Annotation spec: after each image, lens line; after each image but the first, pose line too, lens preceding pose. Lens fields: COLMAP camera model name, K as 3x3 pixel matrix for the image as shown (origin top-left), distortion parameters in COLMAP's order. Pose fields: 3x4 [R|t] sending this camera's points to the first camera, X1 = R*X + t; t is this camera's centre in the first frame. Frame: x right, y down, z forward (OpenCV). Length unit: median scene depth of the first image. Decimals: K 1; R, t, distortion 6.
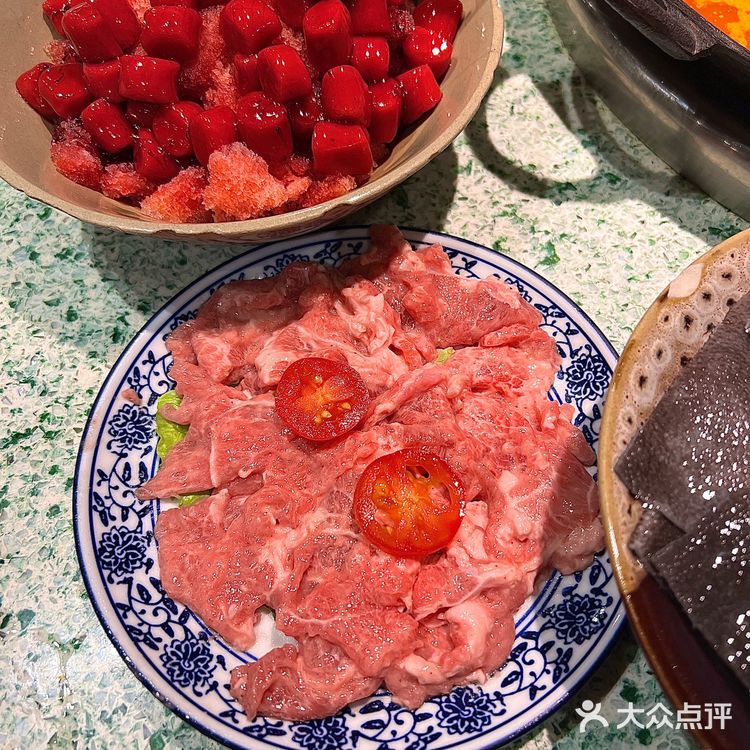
lens RADIAL K [[780.3, 0, 378.2], [0, 780.3, 375.6], [0, 0, 1]] dist [0.012525, 0.000000]
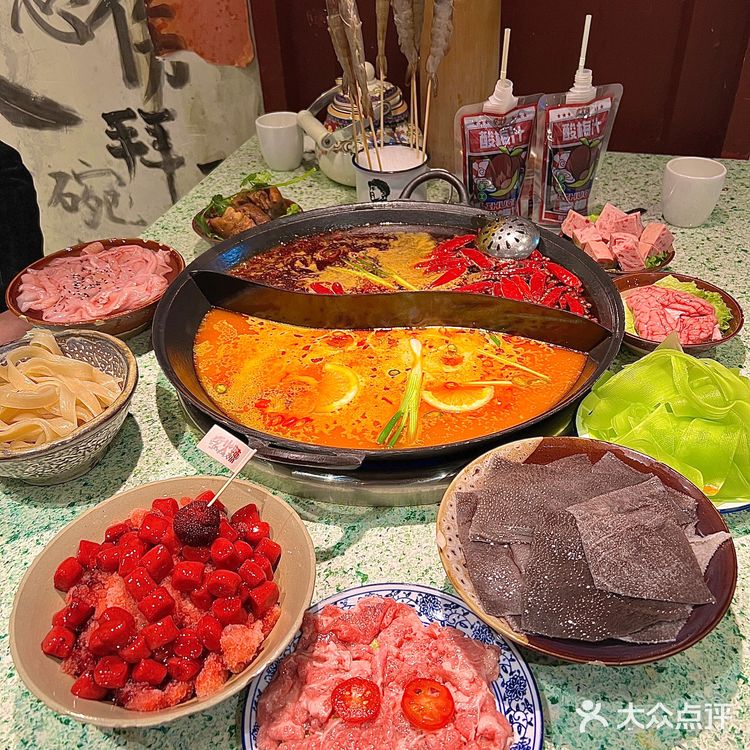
lens RADIAL K [[780.3, 0, 378.1], [0, 780.3, 373.6], [0, 0, 1]] dist [0.012525, 0.000000]
pose [[0.664597, -0.451326, 0.595496, -0.824093], [0.669885, 0.712944, -0.207279, -0.106558], [-0.331004, 0.536671, 0.776157, -0.938608]]
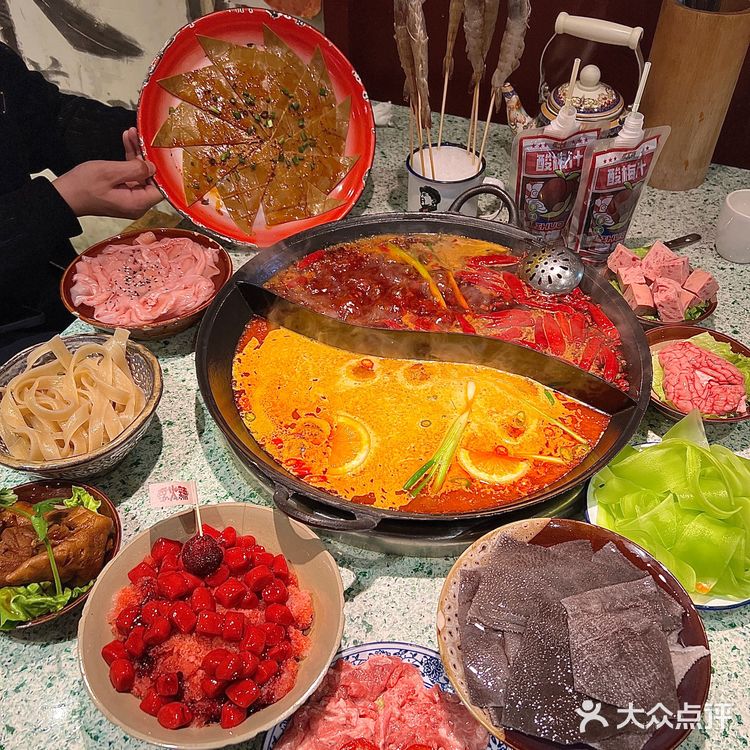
lens RADIAL K [[780.3, 0, 378.0], [0, 780.3, 376.1], [0, 0, 1]] dist [0.012525, 0.000000]
pose [[0.739165, -0.451077, 0.500164, -0.618668], [0.582793, 0.800601, -0.139249, -0.472785], [-0.337620, 0.394420, 0.854661, -1.303876]]
